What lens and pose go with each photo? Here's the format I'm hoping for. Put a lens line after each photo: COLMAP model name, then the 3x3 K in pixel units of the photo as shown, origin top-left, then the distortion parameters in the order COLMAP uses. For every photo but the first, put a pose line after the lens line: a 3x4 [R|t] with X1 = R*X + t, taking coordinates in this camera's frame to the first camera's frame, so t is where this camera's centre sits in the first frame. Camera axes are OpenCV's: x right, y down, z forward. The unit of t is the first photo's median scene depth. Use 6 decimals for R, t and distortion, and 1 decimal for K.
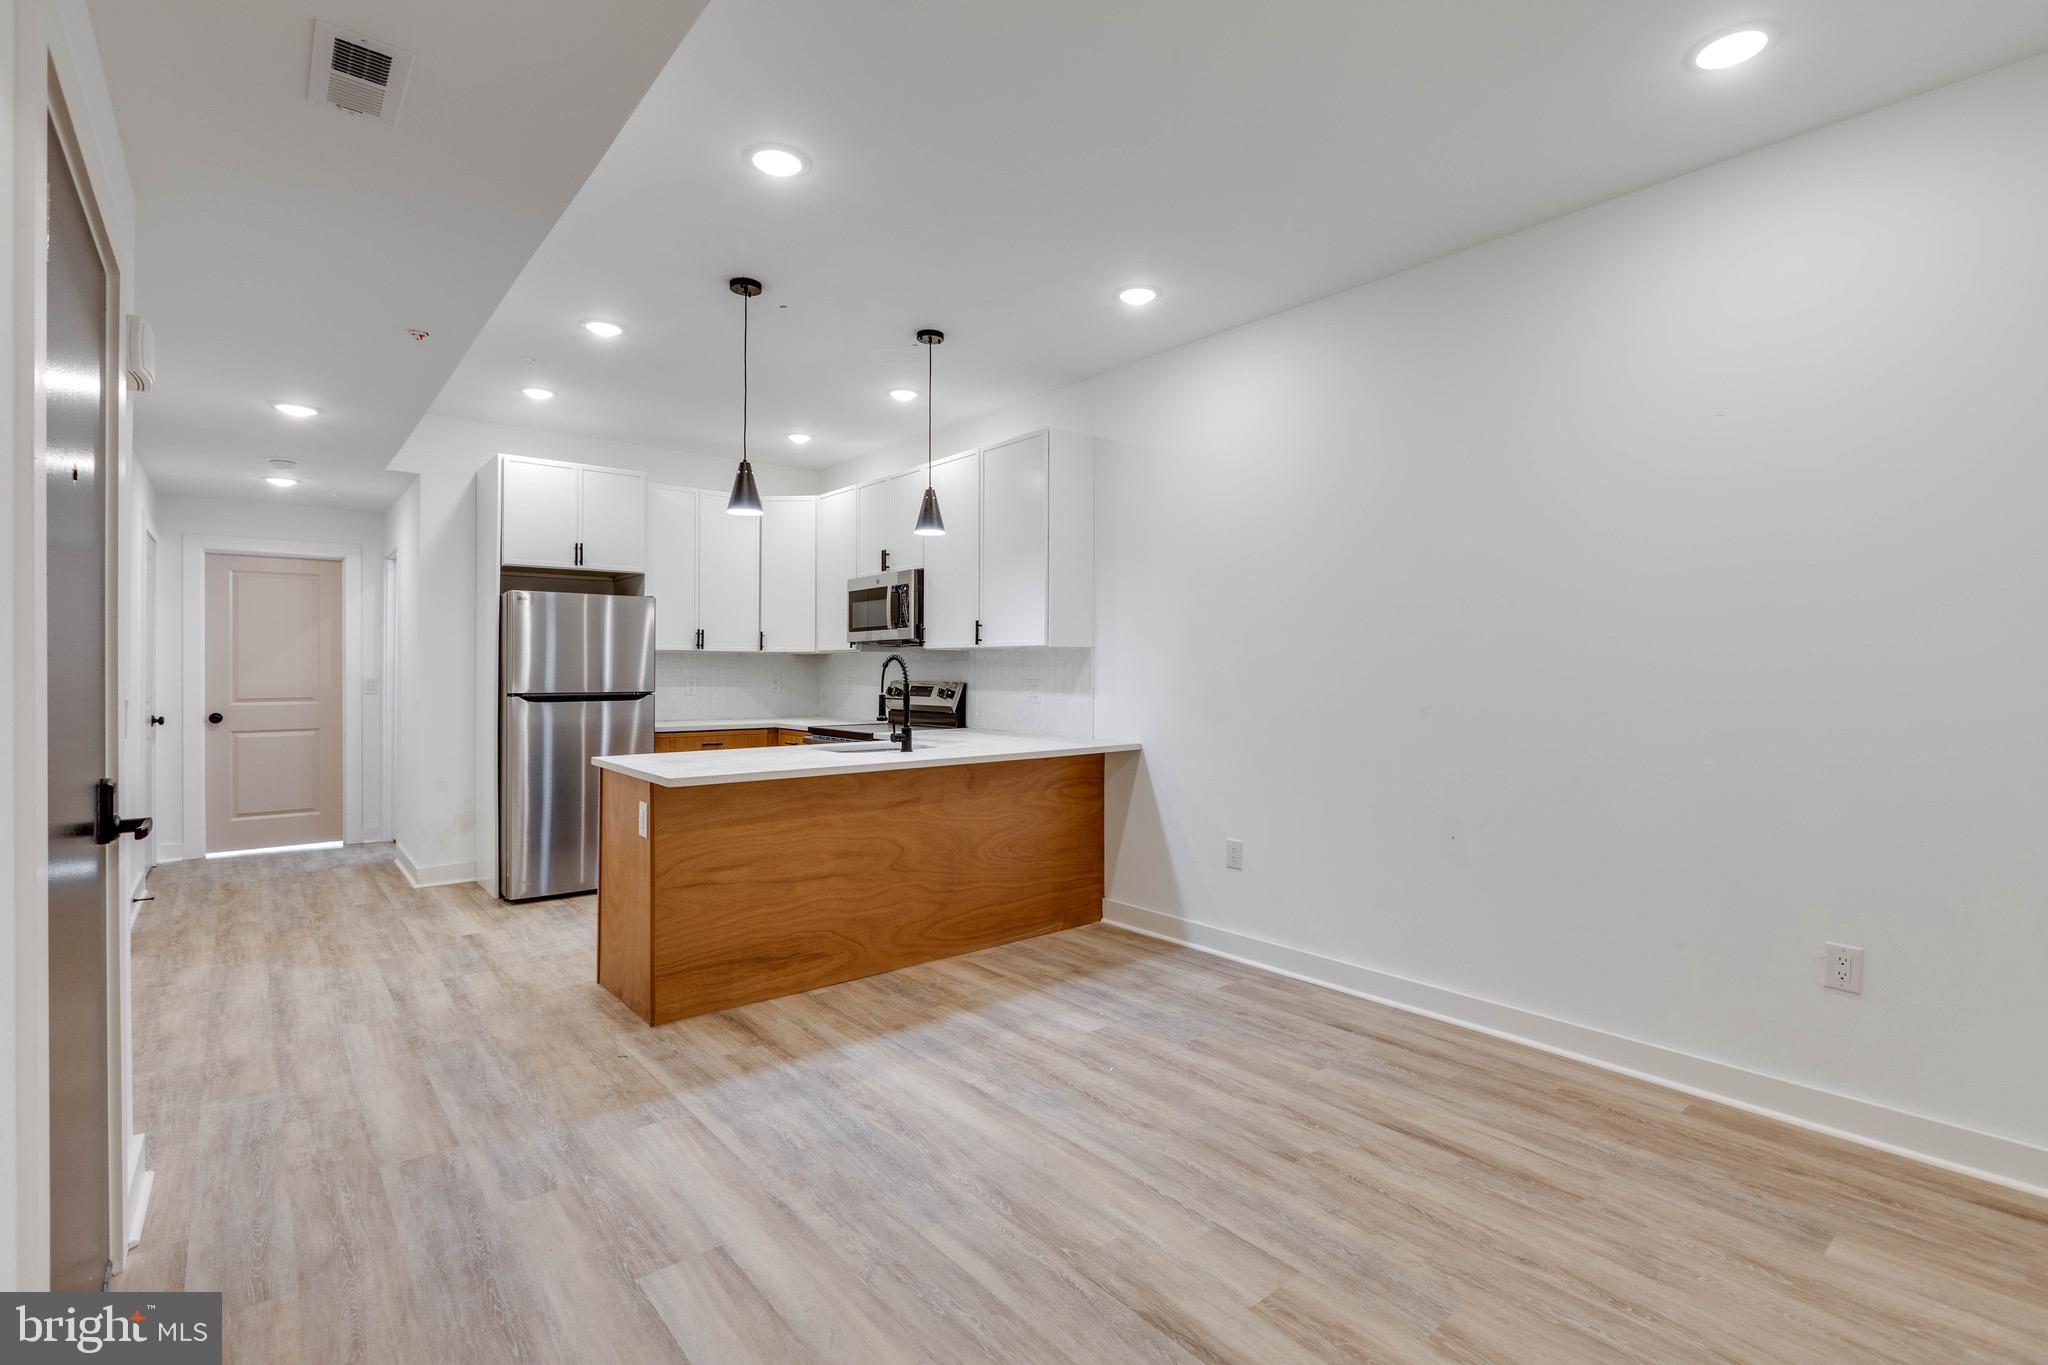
lens RADIAL K [[930.2, 0, 1013.6], [0, 930.2, 669.6], [0, 0, 1]] dist [-0.004688, -0.001817]
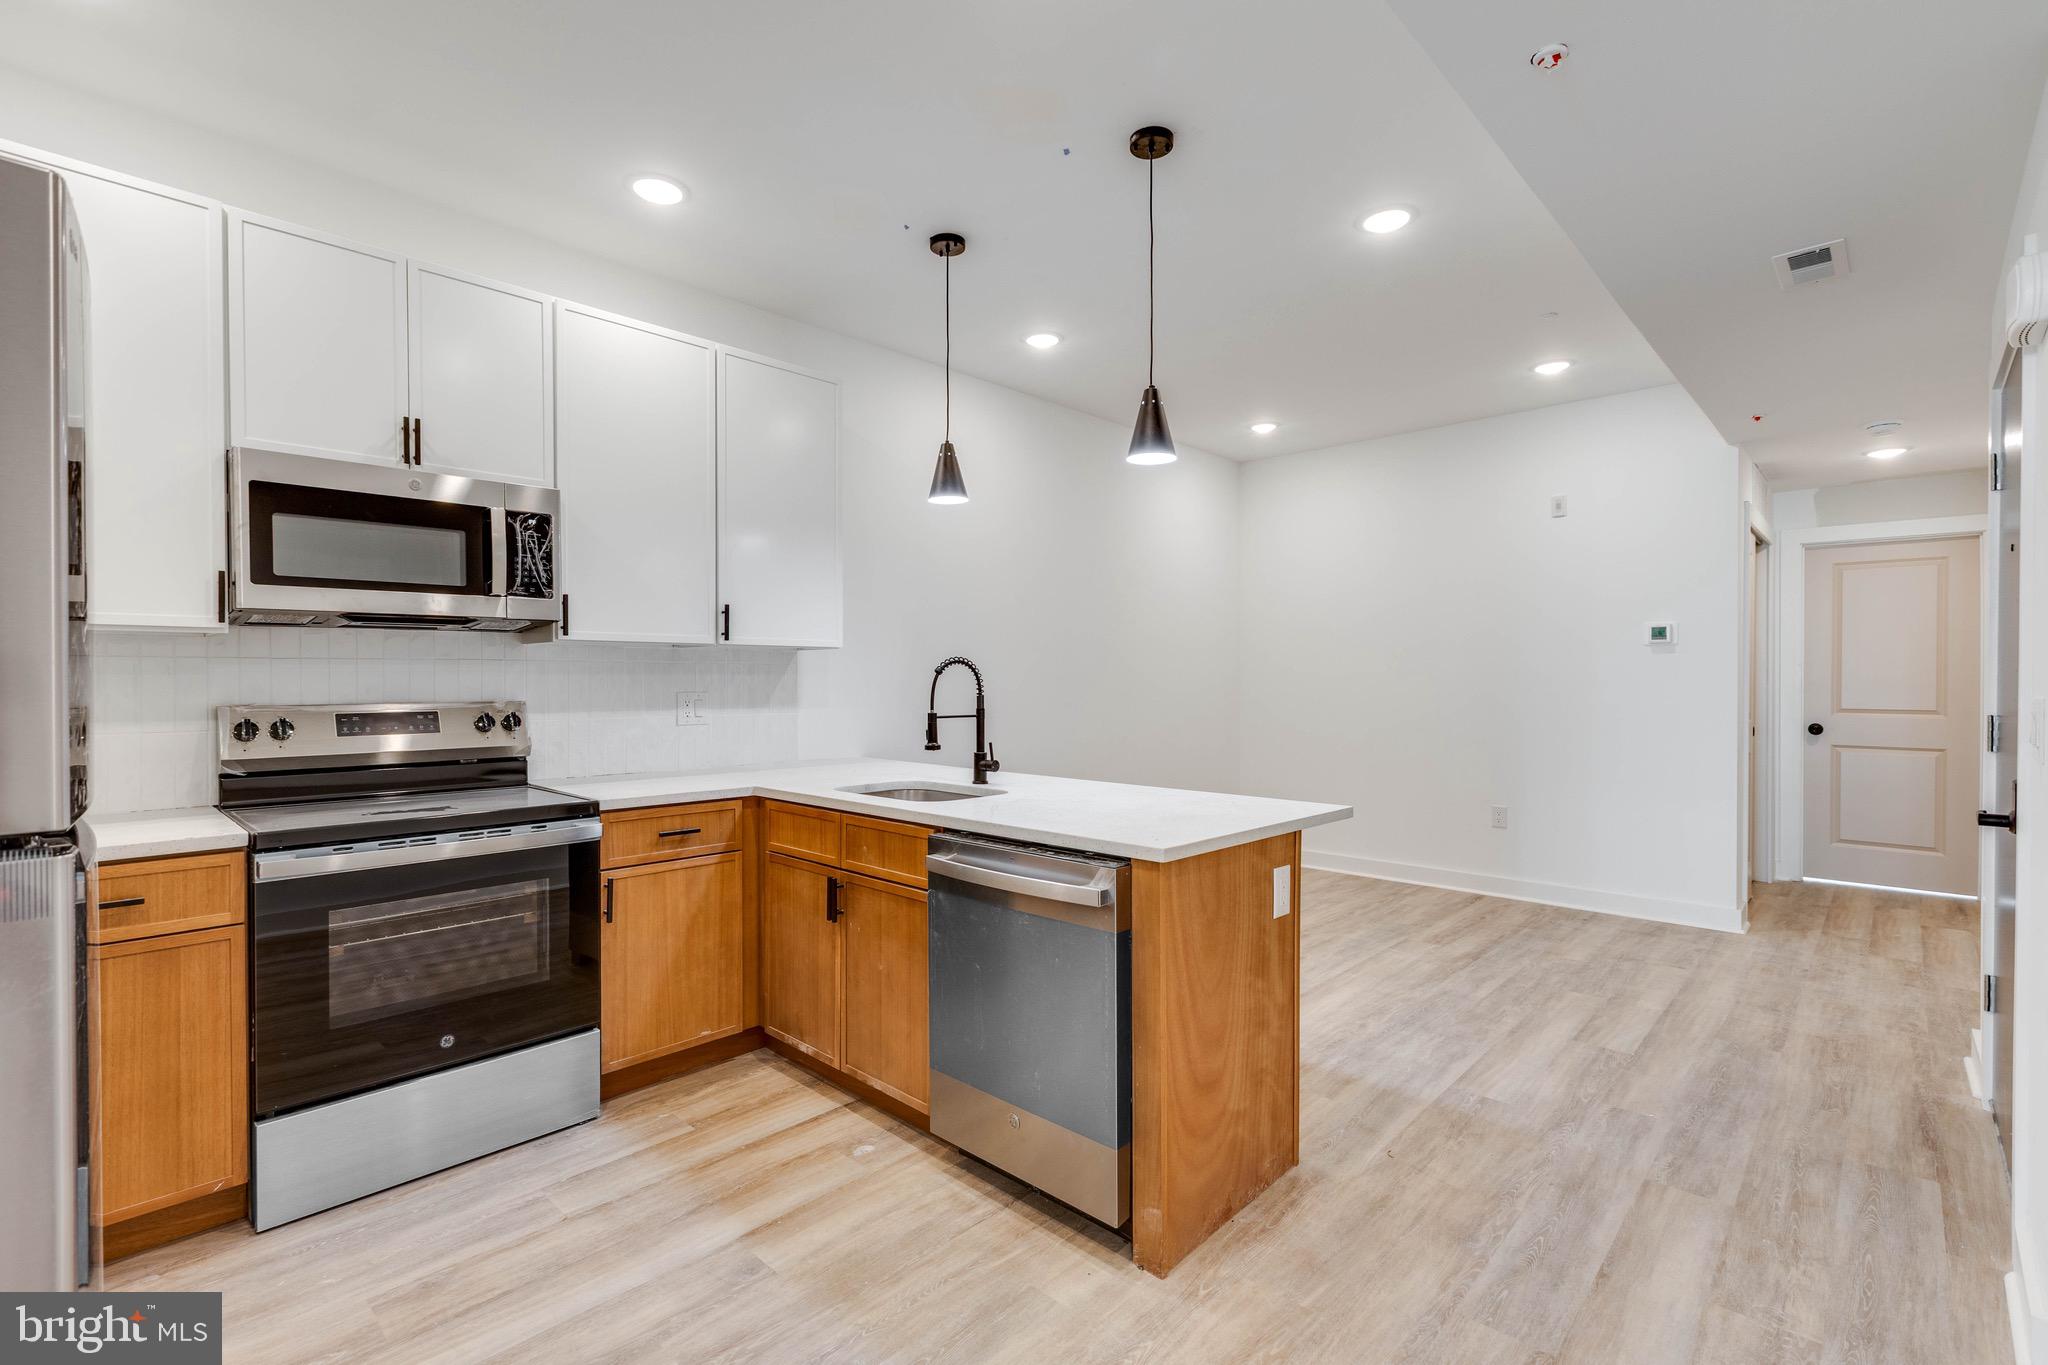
lens RADIAL K [[960.9, 0, 984.1], [0, 960.9, 684.7], [0, 0, 1]] dist [-0.007602, 0.000382]
pose [[-0.113025, -0.008653, 0.993554, -1.462353], [0.001386, 0.999960, 0.008867, -0.000974], [-0.993591, 0.002379, -0.113008, 1.750790]]
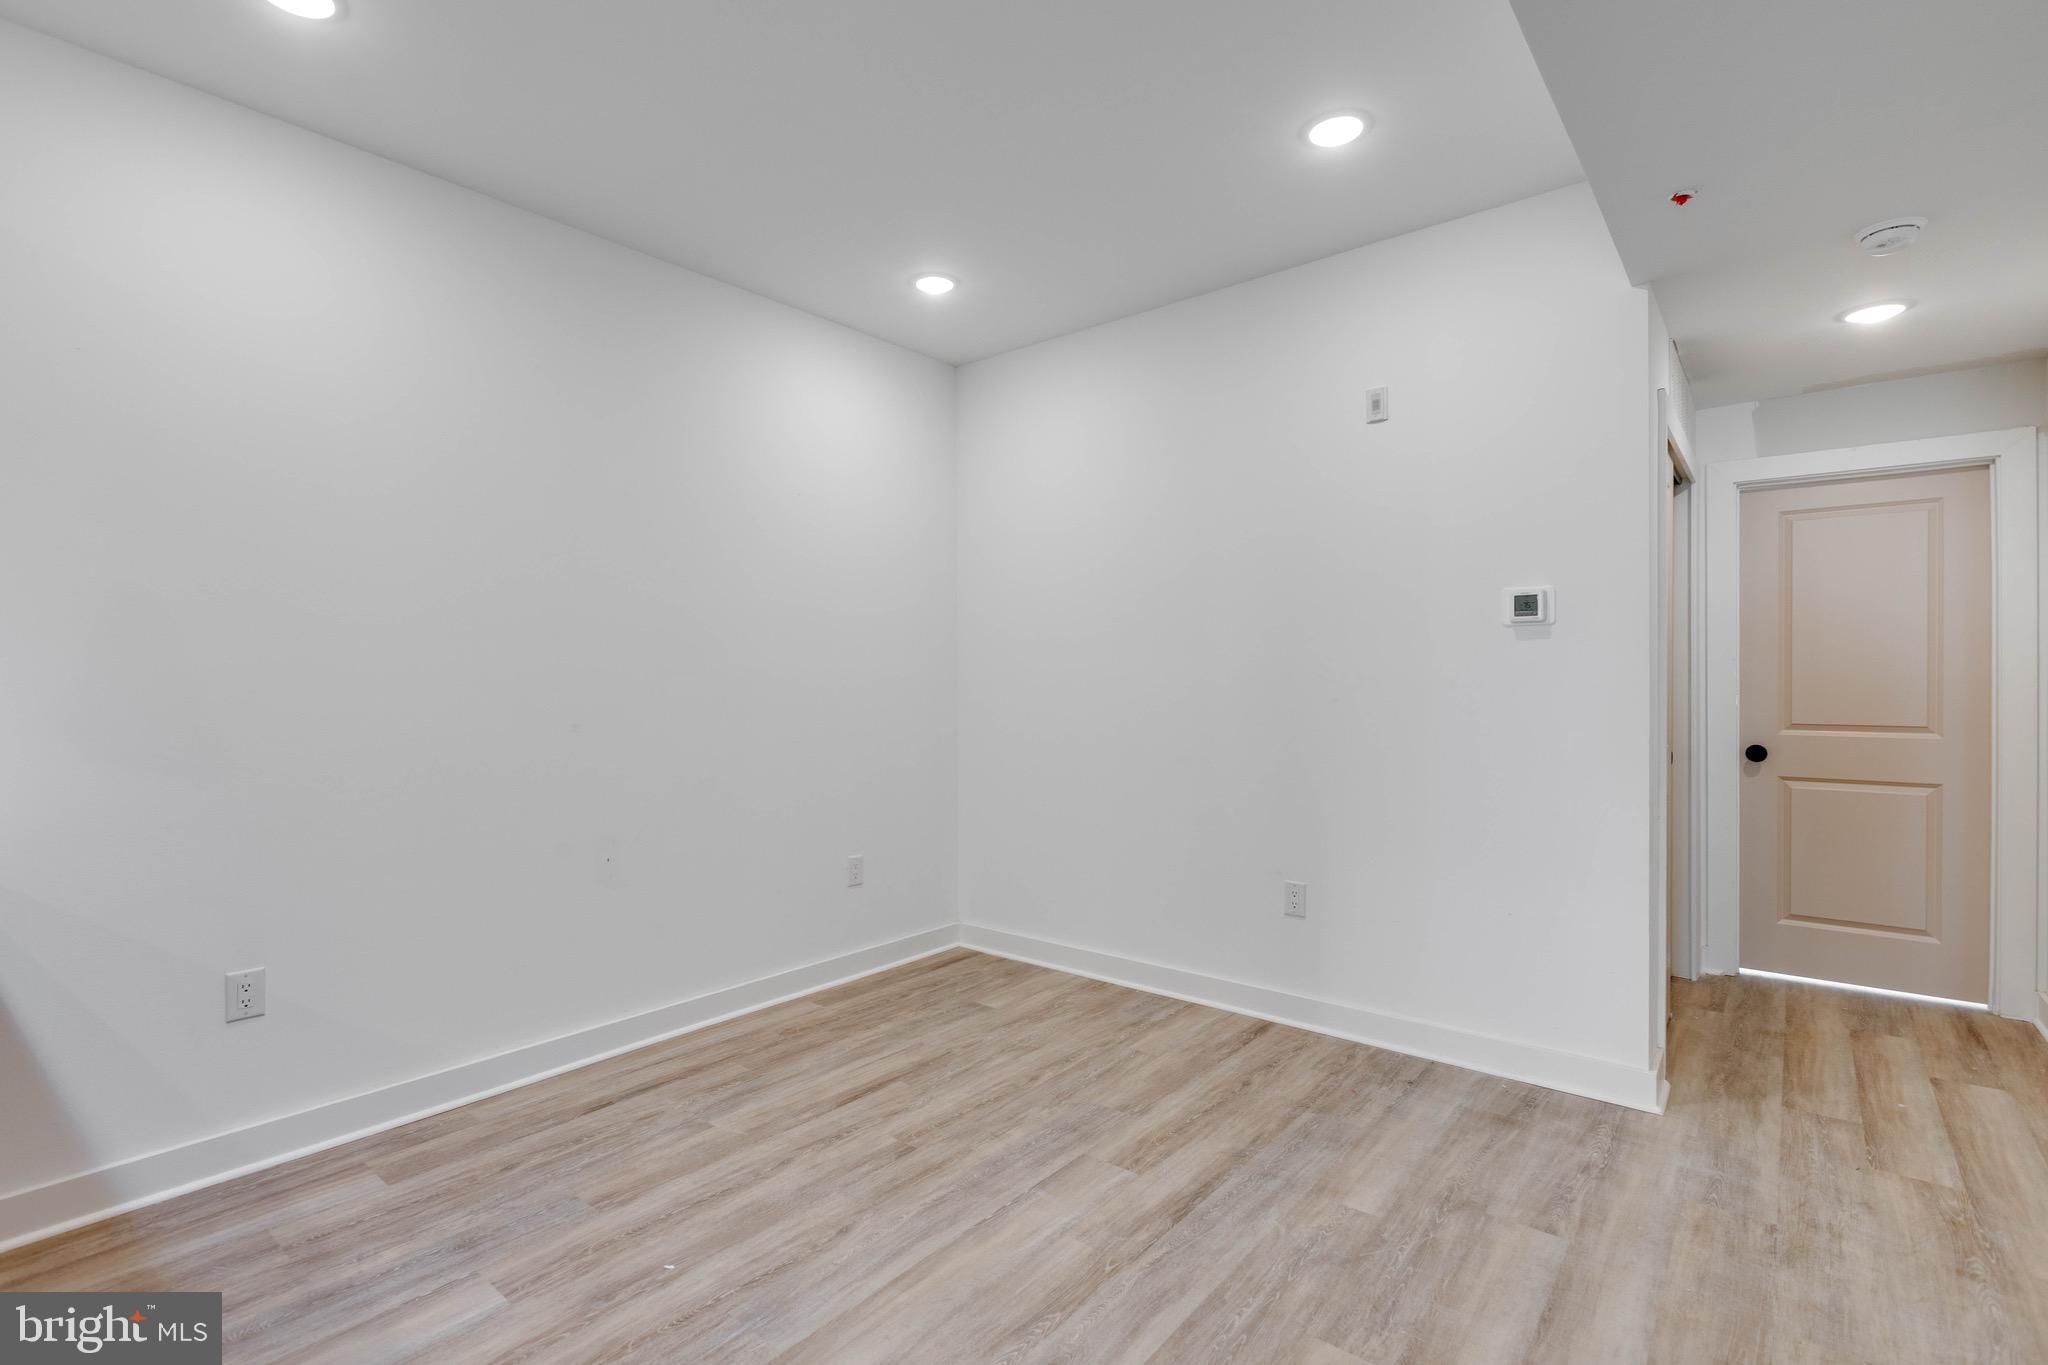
lens RADIAL K [[960.9, 0, 1014.8], [0, 960.9, 685.5], [0, 0, 1]] dist [-0.007602, 0.000382]
pose [[-0.195386, -0.006478, 0.980705, -0.725042], [0.004464, 0.999962, 0.007494, -0.000032], [-0.980716, 0.005842, -0.195349, 1.022918]]
